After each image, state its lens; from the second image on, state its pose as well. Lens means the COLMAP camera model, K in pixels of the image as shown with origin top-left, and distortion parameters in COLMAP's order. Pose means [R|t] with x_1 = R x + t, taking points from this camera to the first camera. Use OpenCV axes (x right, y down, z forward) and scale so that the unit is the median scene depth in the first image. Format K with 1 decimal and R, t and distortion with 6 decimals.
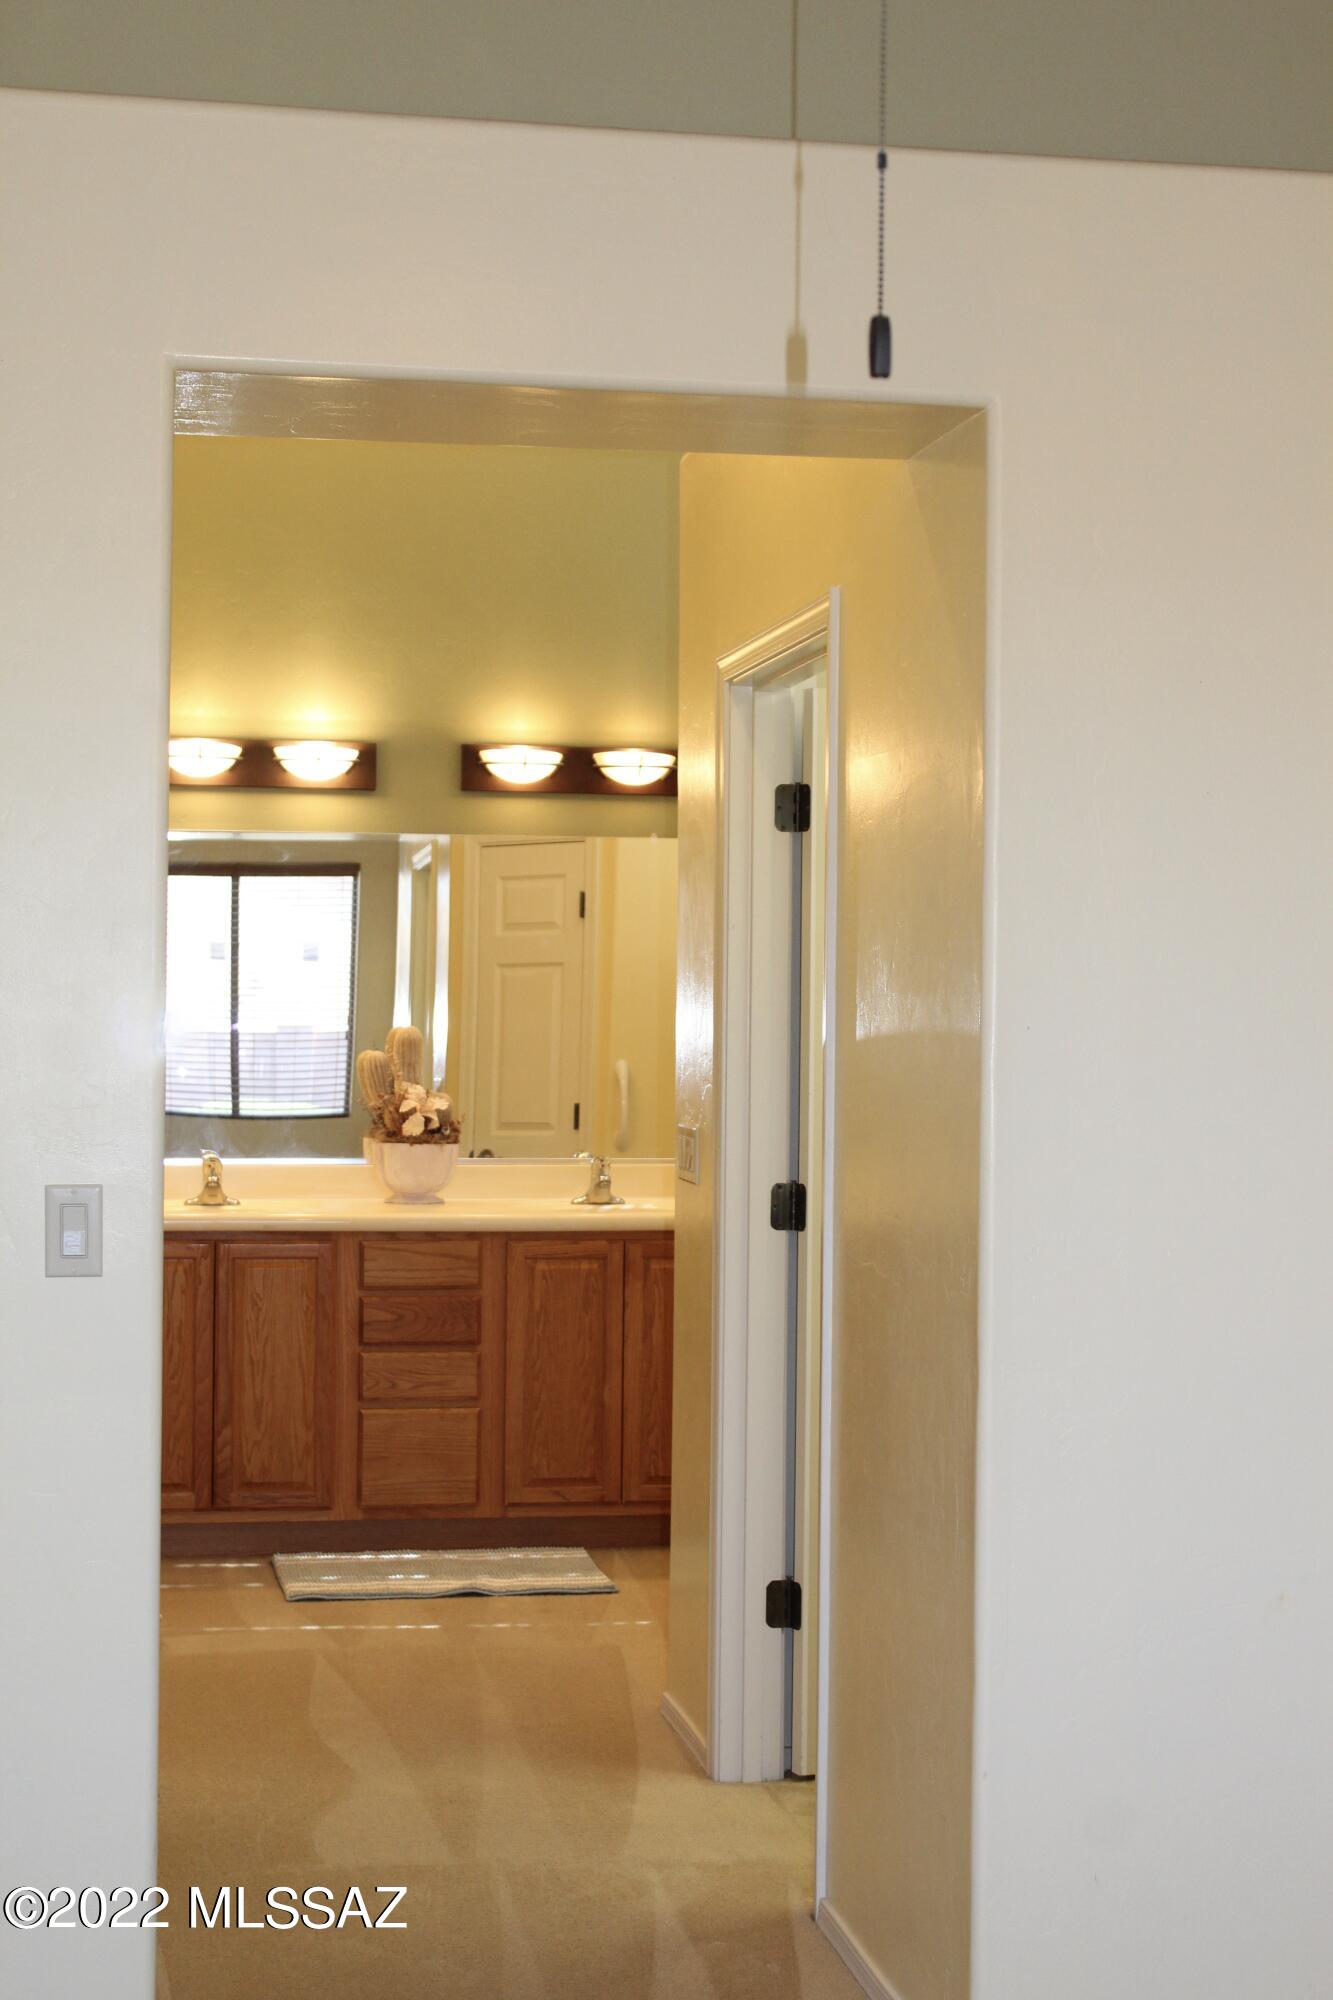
lens RADIAL K [[3025.1, 0, 668.7], [0, 3025.1, 1001.1], [0, 0, 1]] dist [0.033269, 0.000000]
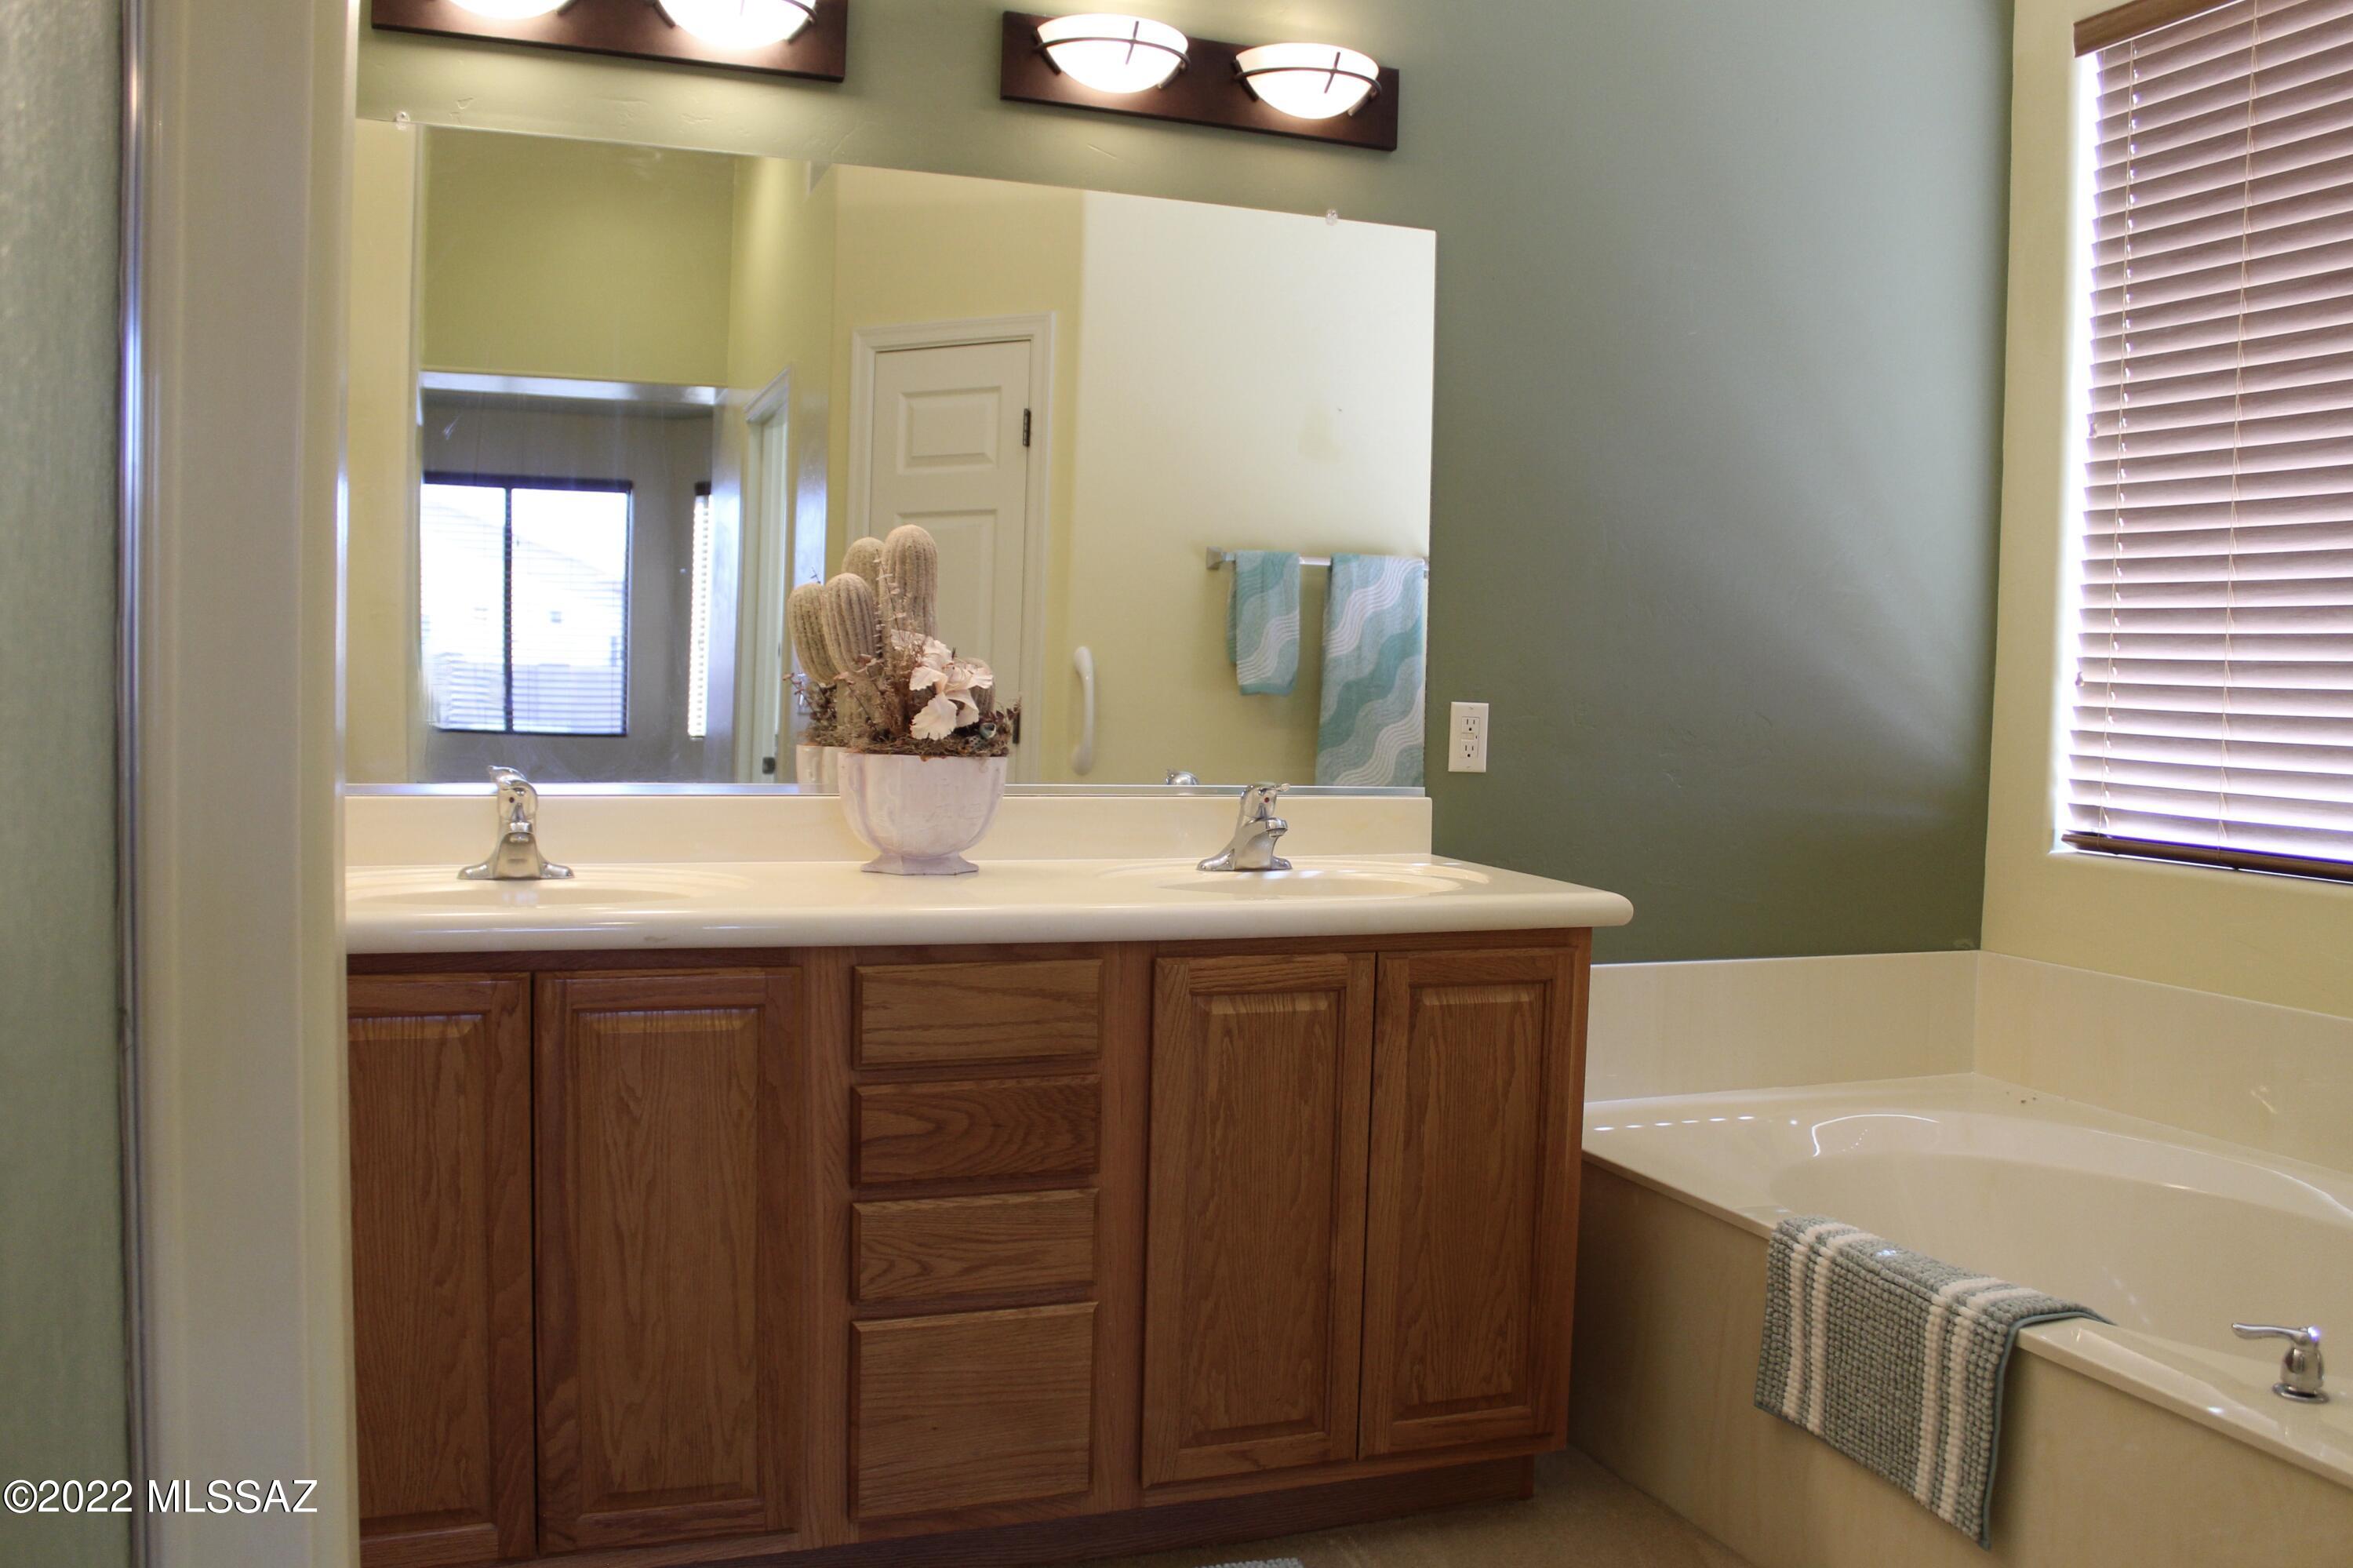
lens RADIAL K [[2058.6, 0, 1177.9], [0, 2058.6, 774.9], [0, 0, 1]] dist [-0.124743, 0.054729]
pose [[0.982907, 0.003897, 0.184062, -0.109481], [-0.013304, 0.998666, 0.049900, 0.033723], [-0.183622, -0.051496, 0.981647, 0.678476]]
